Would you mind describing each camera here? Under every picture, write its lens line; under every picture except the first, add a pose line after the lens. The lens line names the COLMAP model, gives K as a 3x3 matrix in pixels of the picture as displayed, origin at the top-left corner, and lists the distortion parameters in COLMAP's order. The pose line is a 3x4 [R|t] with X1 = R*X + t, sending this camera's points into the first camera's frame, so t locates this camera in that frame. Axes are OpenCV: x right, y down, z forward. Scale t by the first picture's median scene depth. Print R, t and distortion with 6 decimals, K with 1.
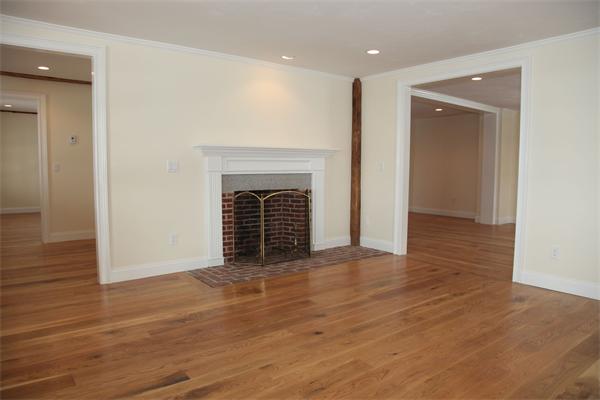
lens RADIAL K [[410.4, 0, 300.0], [0, 410.4, 200.0], [0, 0, 1]] dist [-0.122833, 0.066203]
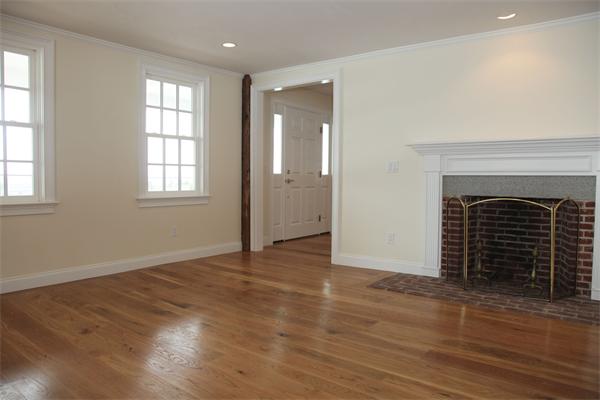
lens RADIAL K [[441.7, 0, 300.0], [0, 441.7, 200.0], [0, 0, 1]] dist [-0.101365, 0.001627]
pose [[0.228776, 0.051951, -0.972092, 0.650955], [-0.074292, 0.996595, 0.035776, -0.020500], [0.970640, 0.064034, 0.231857, 0.481073]]
